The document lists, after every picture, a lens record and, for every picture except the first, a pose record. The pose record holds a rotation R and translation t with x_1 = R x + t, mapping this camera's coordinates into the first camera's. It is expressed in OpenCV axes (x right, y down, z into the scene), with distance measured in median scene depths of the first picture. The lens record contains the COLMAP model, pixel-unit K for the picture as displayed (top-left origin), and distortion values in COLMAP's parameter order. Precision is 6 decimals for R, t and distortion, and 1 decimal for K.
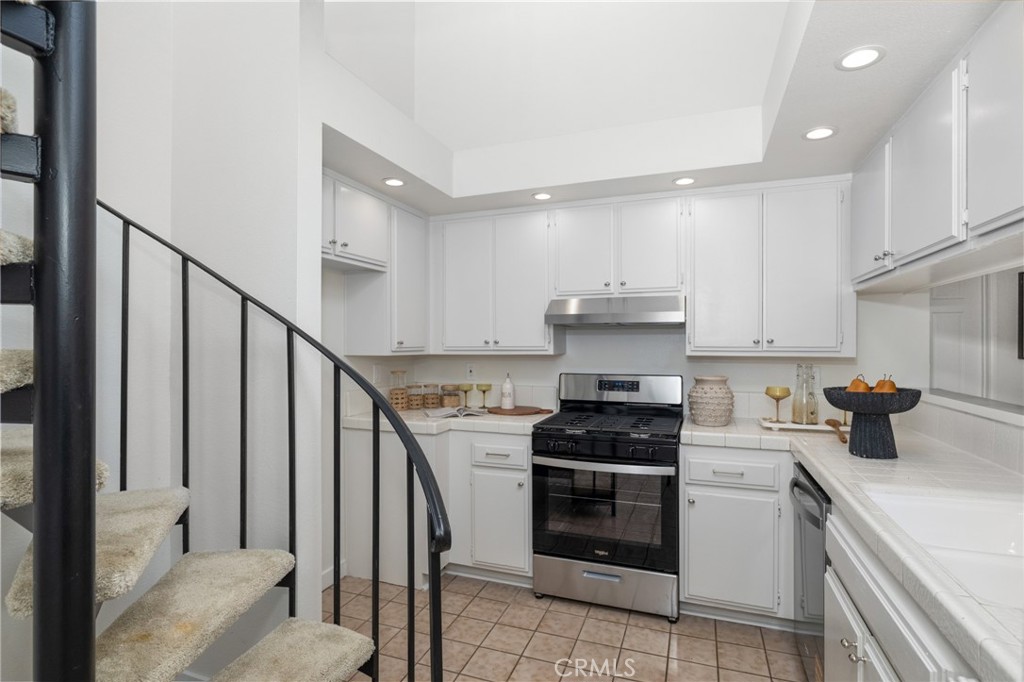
lens RADIAL K [[505.7, 0, 512.0], [0, 505.7, 341.0], [0, 0, 1]] dist [-0.001242, -0.000136]
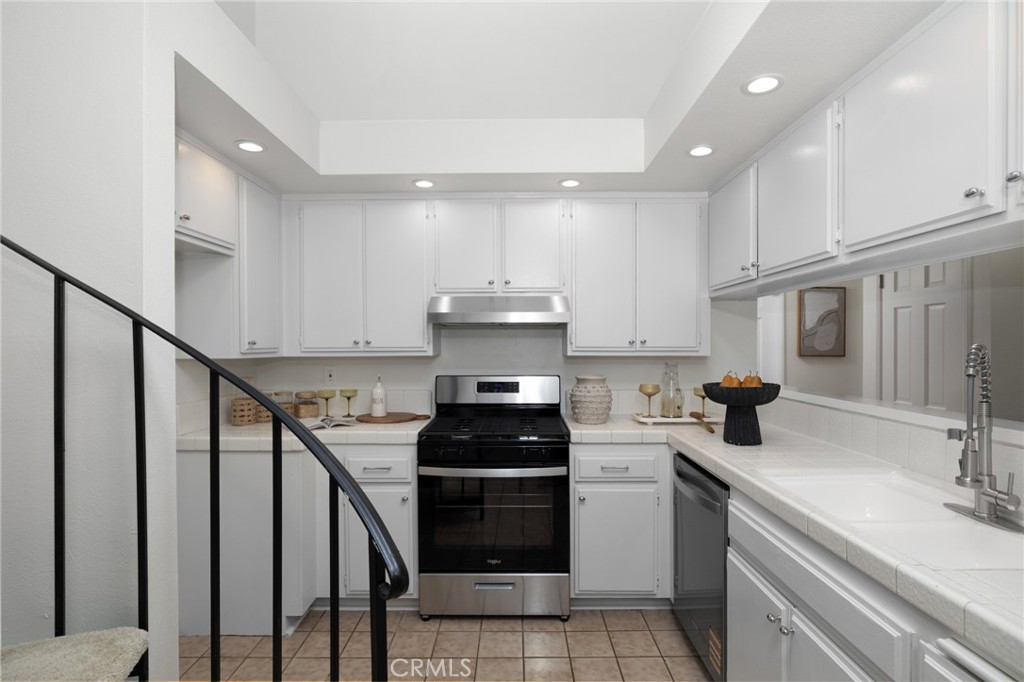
lens RADIAL K [[509.1, 0, 511.4], [0, 509.1, 345.7], [0, 0, 1]] dist [-0.002853, 0.001235]
pose [[0.939403, -0.000896, 0.342813, -0.122340], [-0.001645, 0.999973, 0.007119, 0.001666], [-0.342810, -0.007252, 0.939377, 0.082722]]
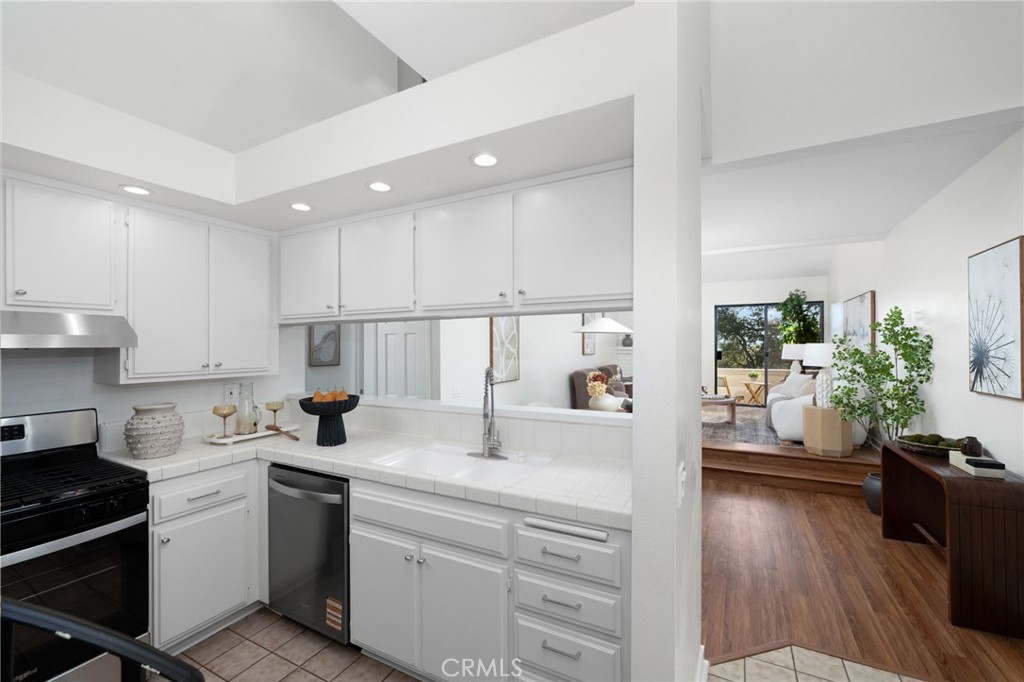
lens RADIAL K [[430.9, 0, 512.0], [0, 430.9, 341.0], [0, 0, 1]] dist [0.001003, 0.000023]
pose [[0.134320, 0.008030, 0.990905, -0.333309], [0.004035, 0.999954, -0.008651, -0.040671], [-0.990930, 0.005160, 0.134282, 0.242909]]
